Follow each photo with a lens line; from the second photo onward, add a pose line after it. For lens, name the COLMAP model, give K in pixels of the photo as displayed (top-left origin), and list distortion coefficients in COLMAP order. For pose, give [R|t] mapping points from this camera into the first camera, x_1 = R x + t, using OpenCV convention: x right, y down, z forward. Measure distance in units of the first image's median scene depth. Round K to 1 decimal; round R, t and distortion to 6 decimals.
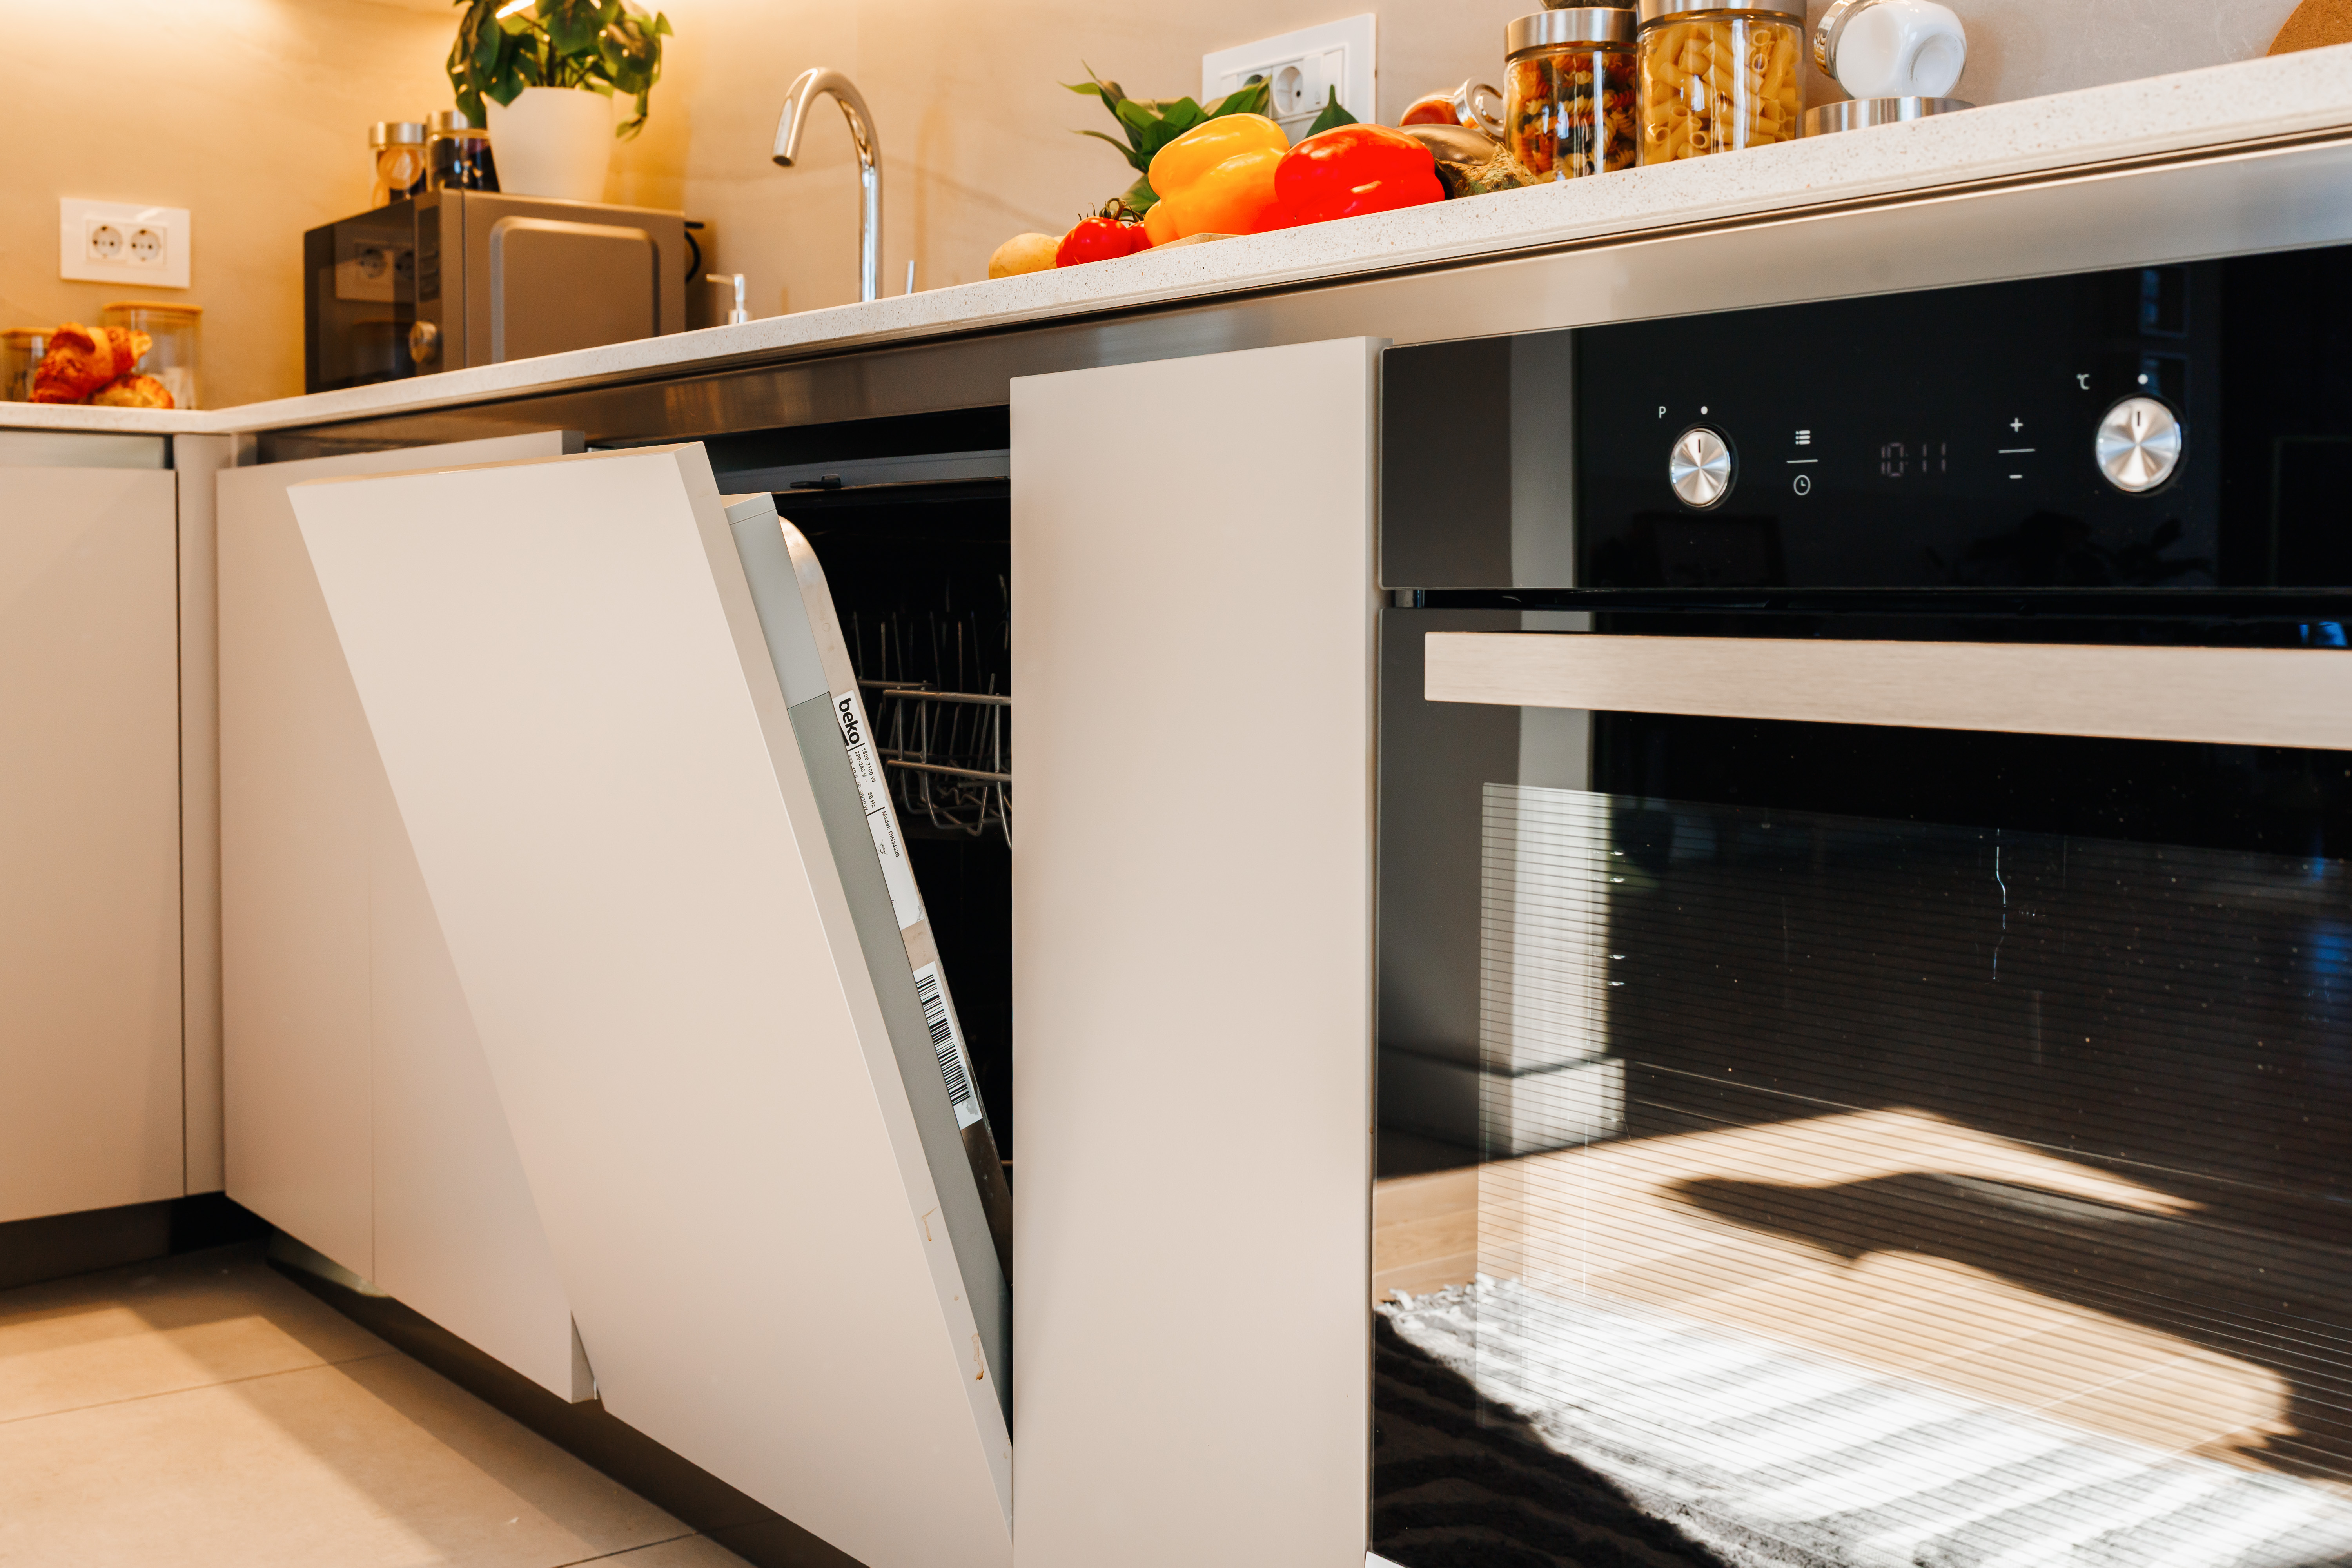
lens RADIAL K [[2545.7, 0, 1171.8], [0, 2545.7, 711.3], [0, 0, 1]] dist [0.006330, 0.000000]
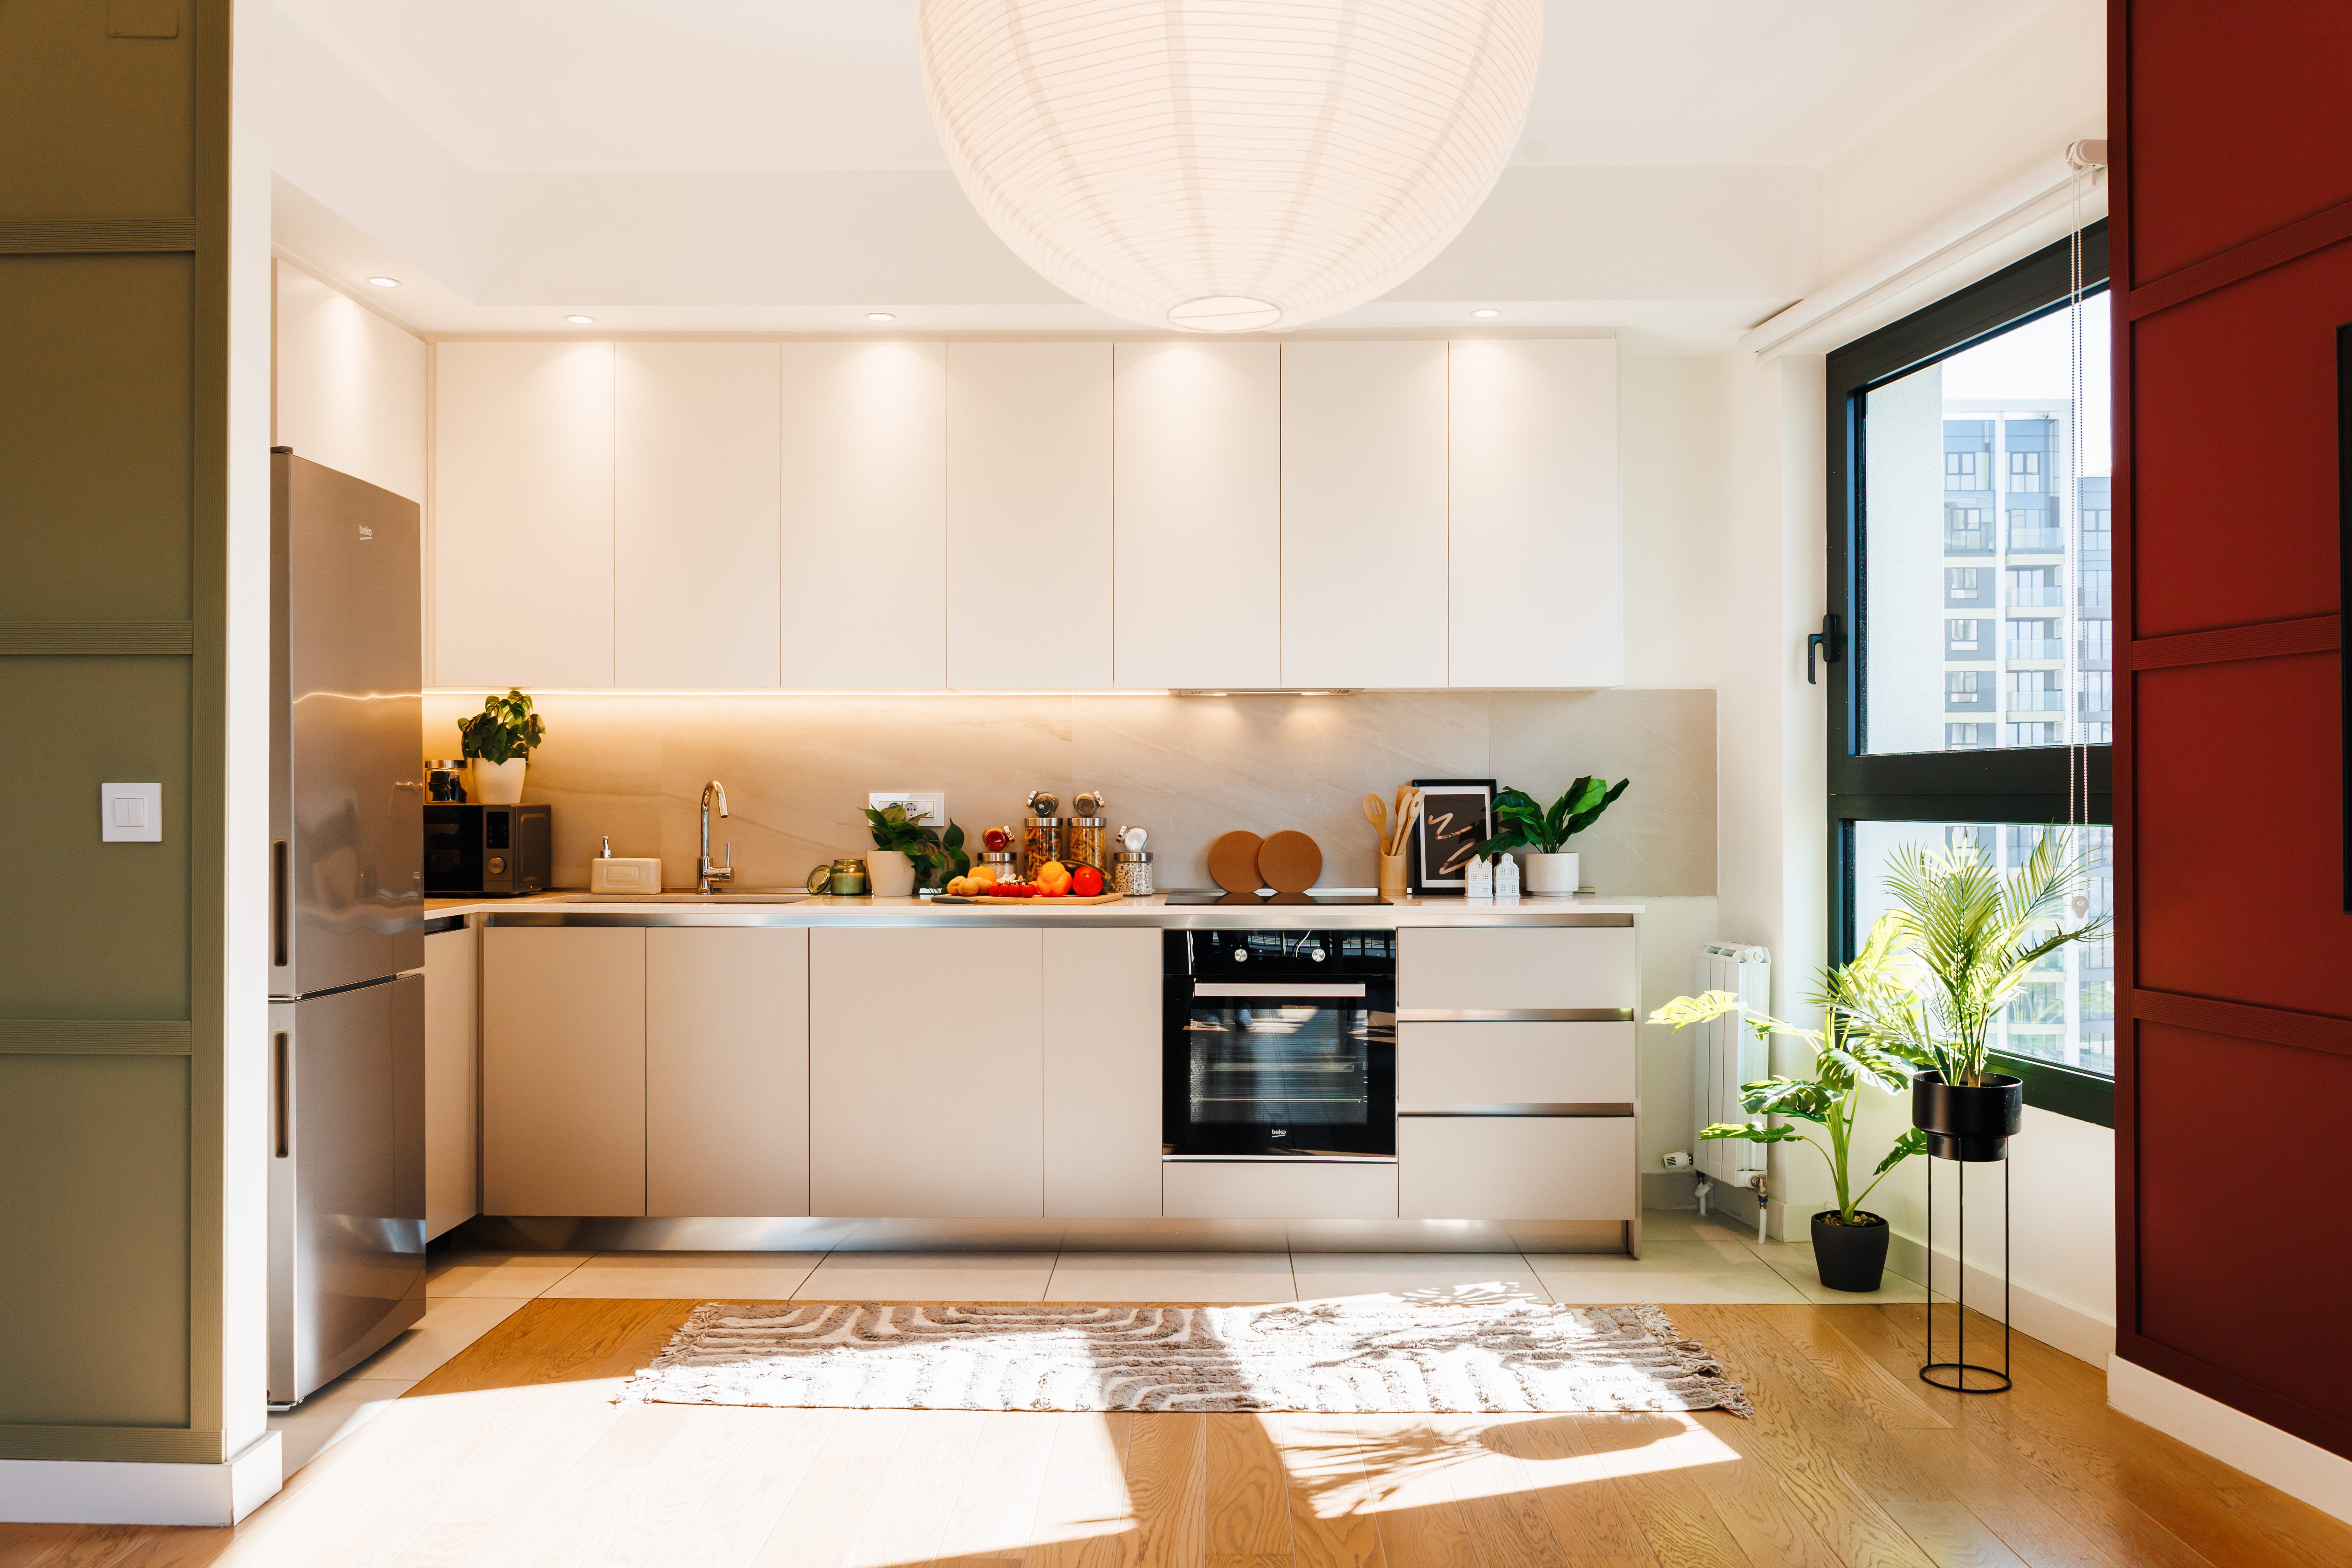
lens RADIAL K [[1813.3, 0, 1183.4], [0, 1813.3, 776.1], [0, 0, 1]] dist [-0.001718, -0.013269]
pose [[0.630277, 0.004563, 0.776357, -1.200376], [0.039997, 0.998464, -0.038340, -0.133140], [-0.775340, 0.055217, 0.629126, -0.612860]]
